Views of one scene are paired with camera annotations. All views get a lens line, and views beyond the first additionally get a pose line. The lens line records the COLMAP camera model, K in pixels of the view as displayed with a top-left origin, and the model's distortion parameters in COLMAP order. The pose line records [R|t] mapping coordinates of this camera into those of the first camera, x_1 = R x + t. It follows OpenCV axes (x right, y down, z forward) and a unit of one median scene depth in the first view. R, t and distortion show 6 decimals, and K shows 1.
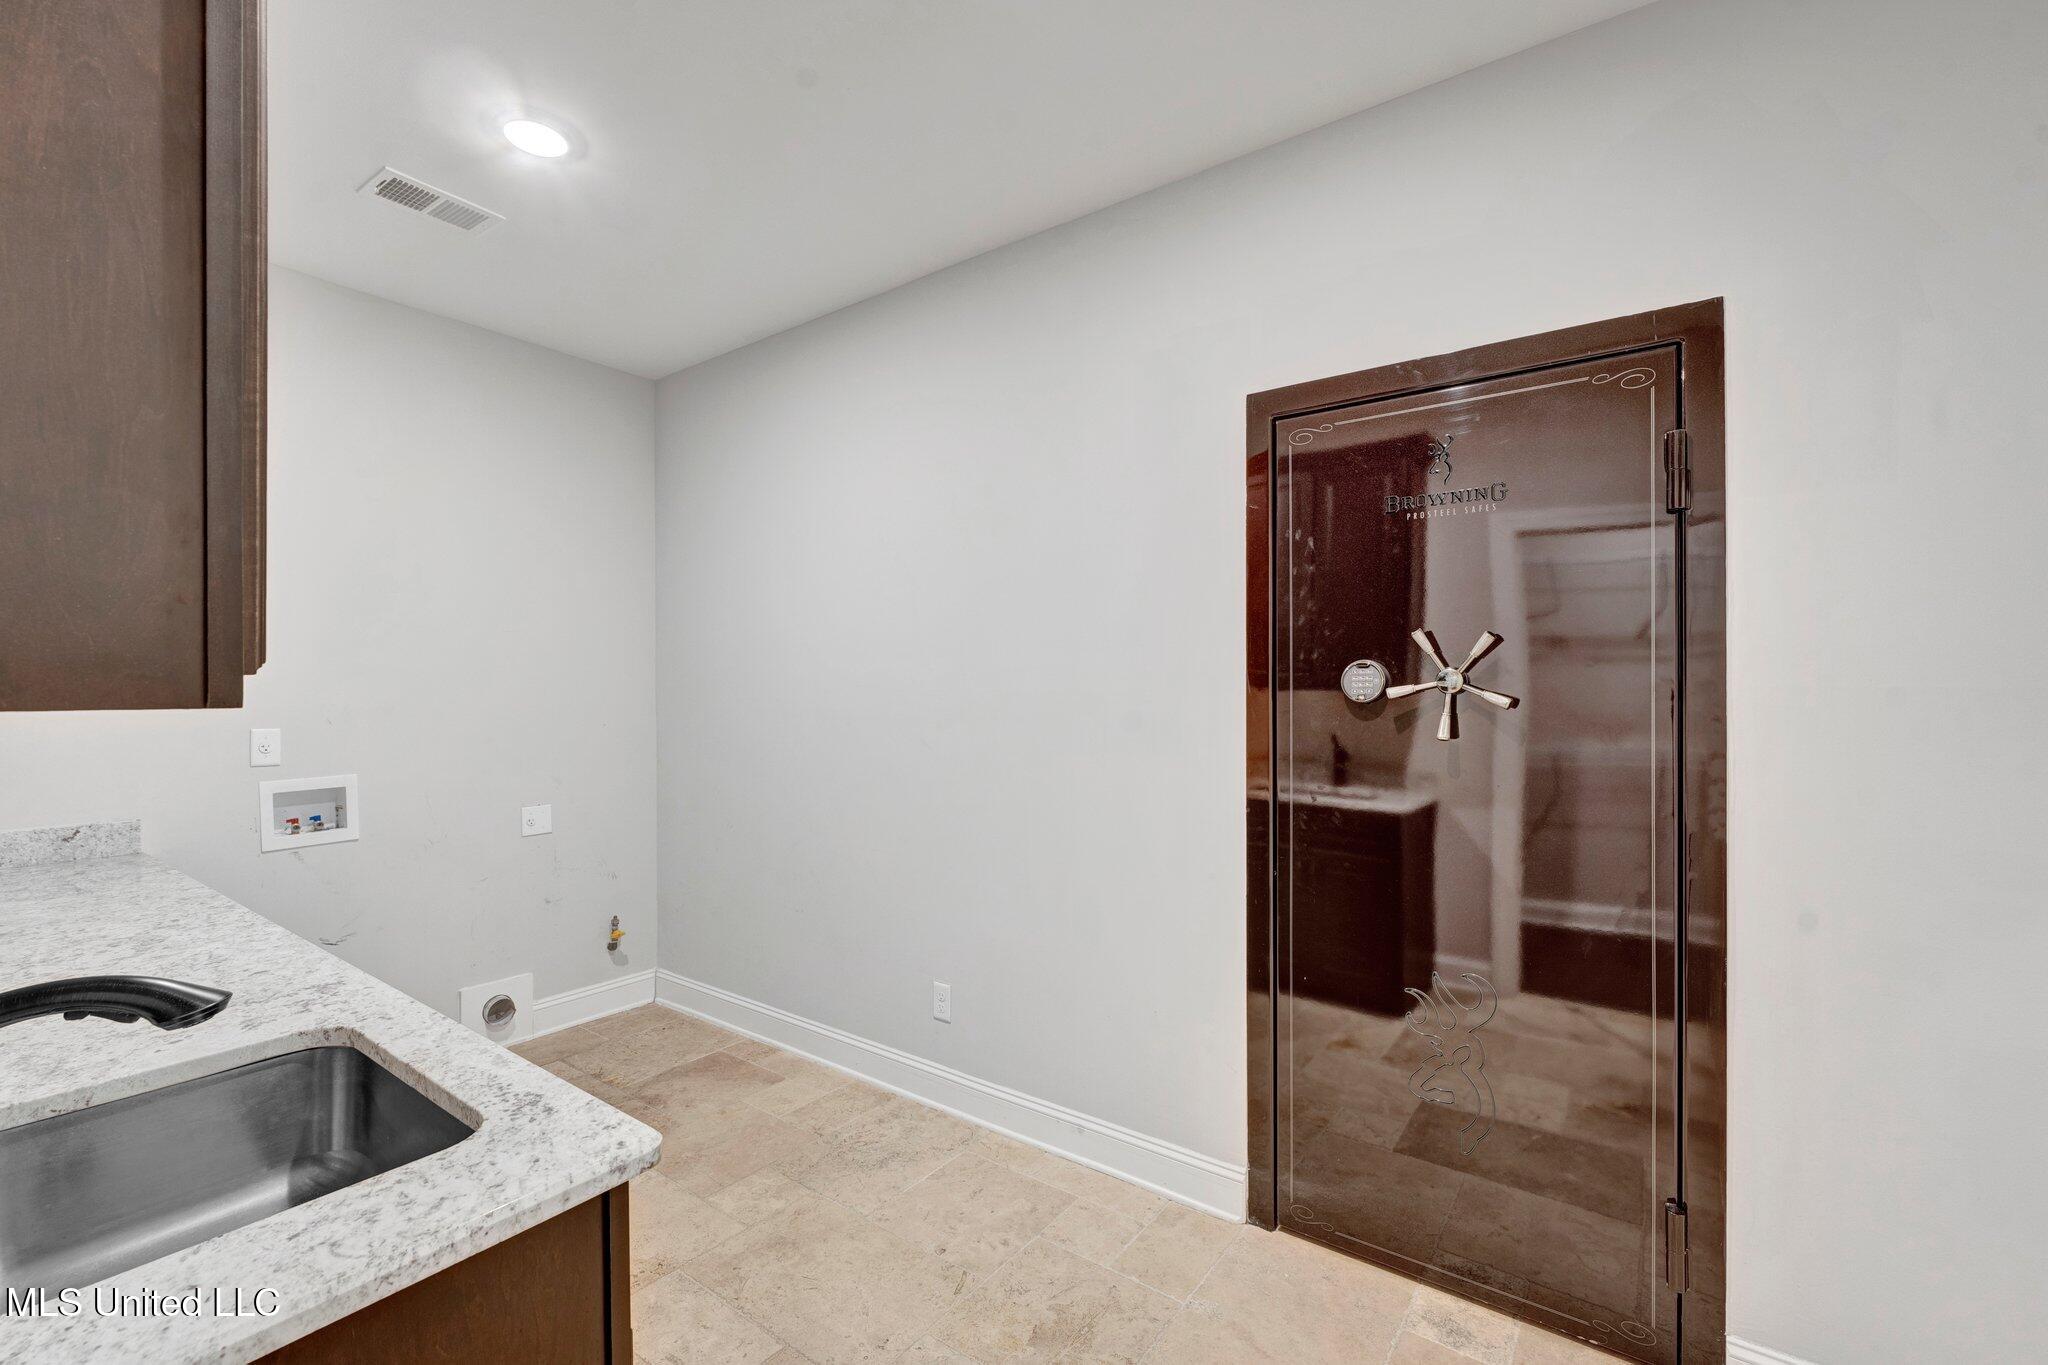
lens RADIAL K [[883.7, 0, 1024.0], [0, 883.7, 682.5], [0, 0, 1]] dist [-0.002004, -0.000108]
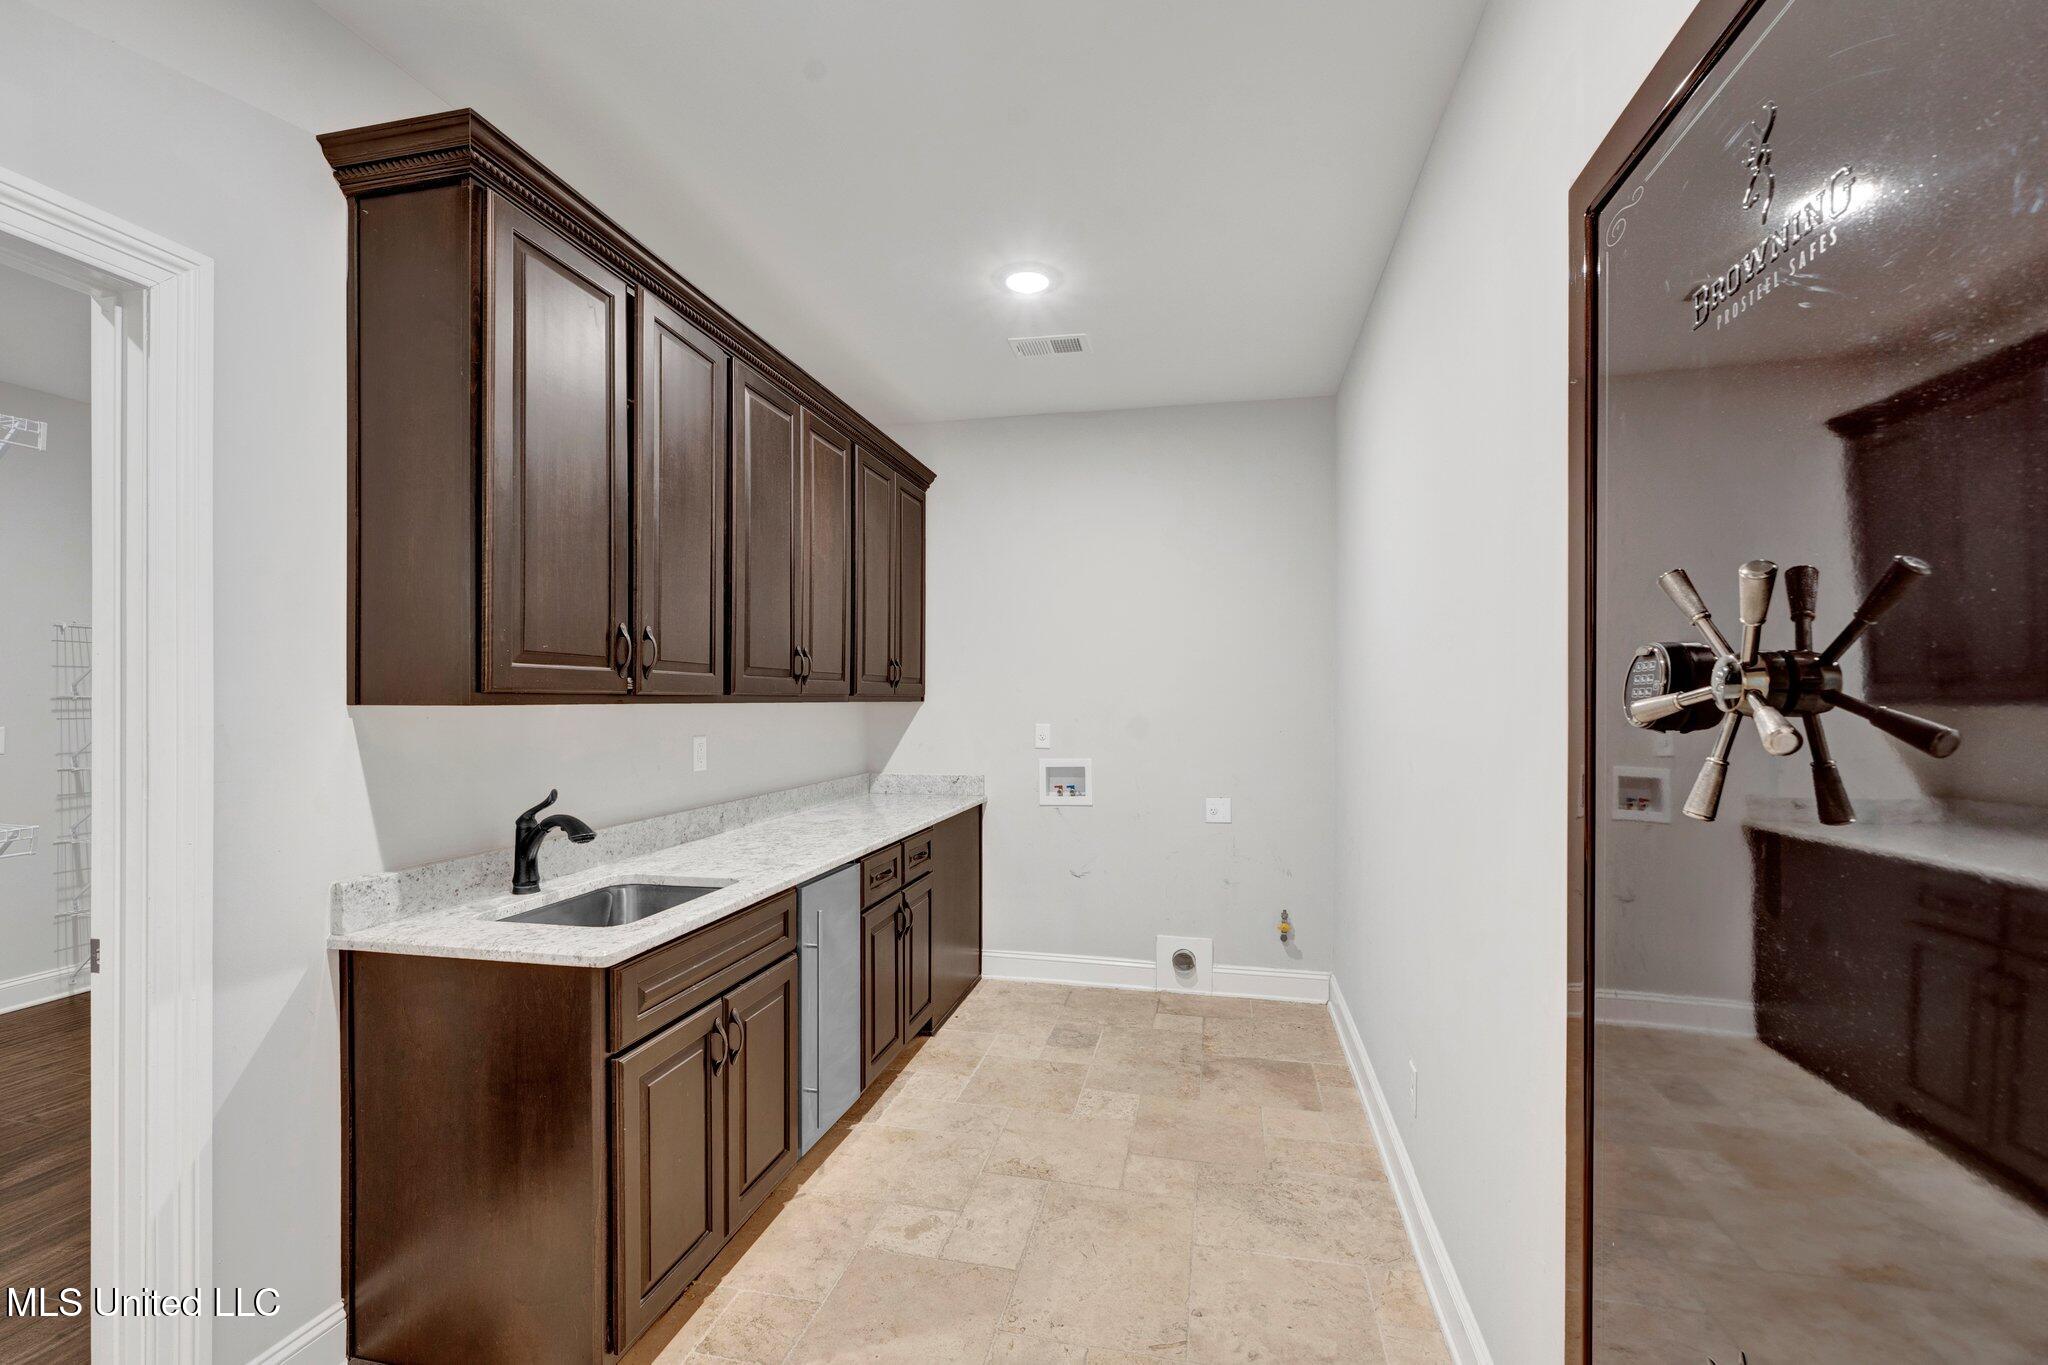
lens RADIAL K [[883.7, 0, 1024.0], [0, 883.7, 682.5], [0, 0, 1]] dist [-0.002004, -0.000108]
pose [[0.410943, -0.007987, -0.911626, 0.484040], [-0.001941, 0.999952, -0.009636, -0.003579], [0.911659, 0.005729, 0.410908, 0.324017]]
